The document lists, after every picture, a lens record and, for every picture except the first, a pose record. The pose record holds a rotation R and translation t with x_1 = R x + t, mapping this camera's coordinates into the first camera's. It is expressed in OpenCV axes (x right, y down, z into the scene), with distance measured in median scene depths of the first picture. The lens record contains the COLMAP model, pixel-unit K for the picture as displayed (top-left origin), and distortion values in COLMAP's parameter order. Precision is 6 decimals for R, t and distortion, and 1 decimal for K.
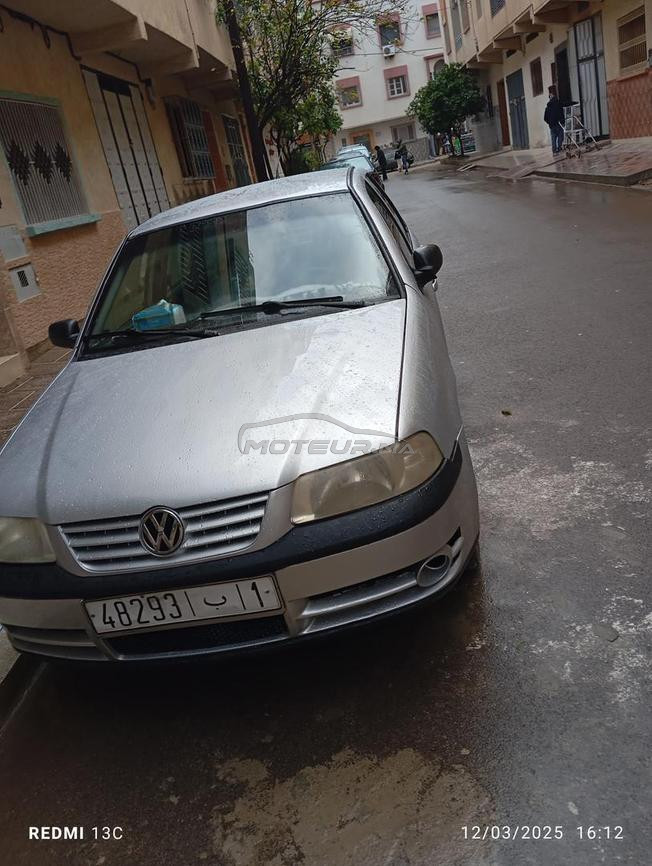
lens RADIAL K [[716.5, 0, 284.0], [0, 716.5, 396.4], [0, 0, 1]] dist [0.073351, -0.152909]
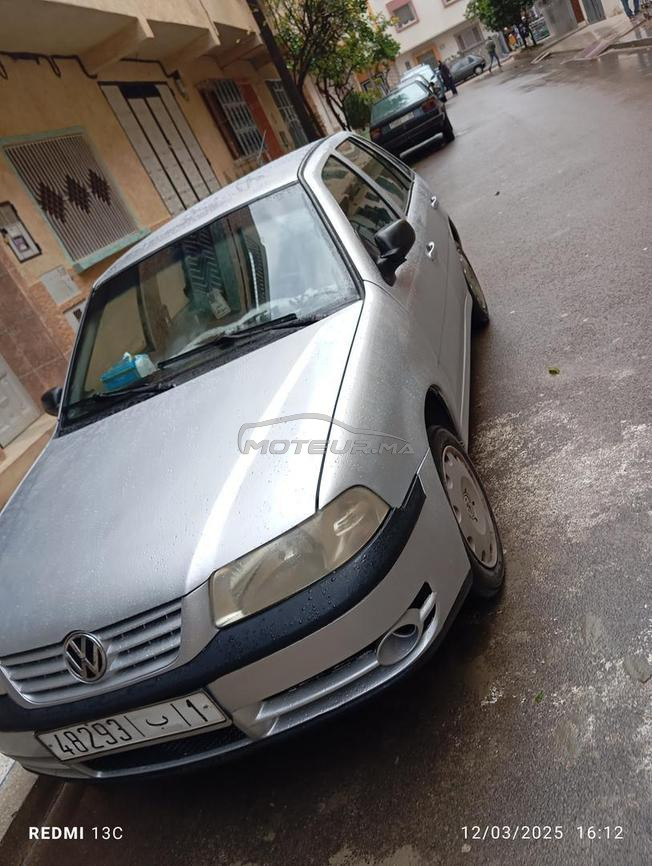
lens RADIAL K [[716.5, 0, 282.1], [0, 716.5, 412.1], [0, 0, 1]] dist [0.073351, -0.152909]
pose [[0.959724, -0.210367, -0.186213, 0.197928], [0.224156, 0.972935, 0.056141, -0.071240], [0.169363, -0.095621, 0.980904, 0.110788]]
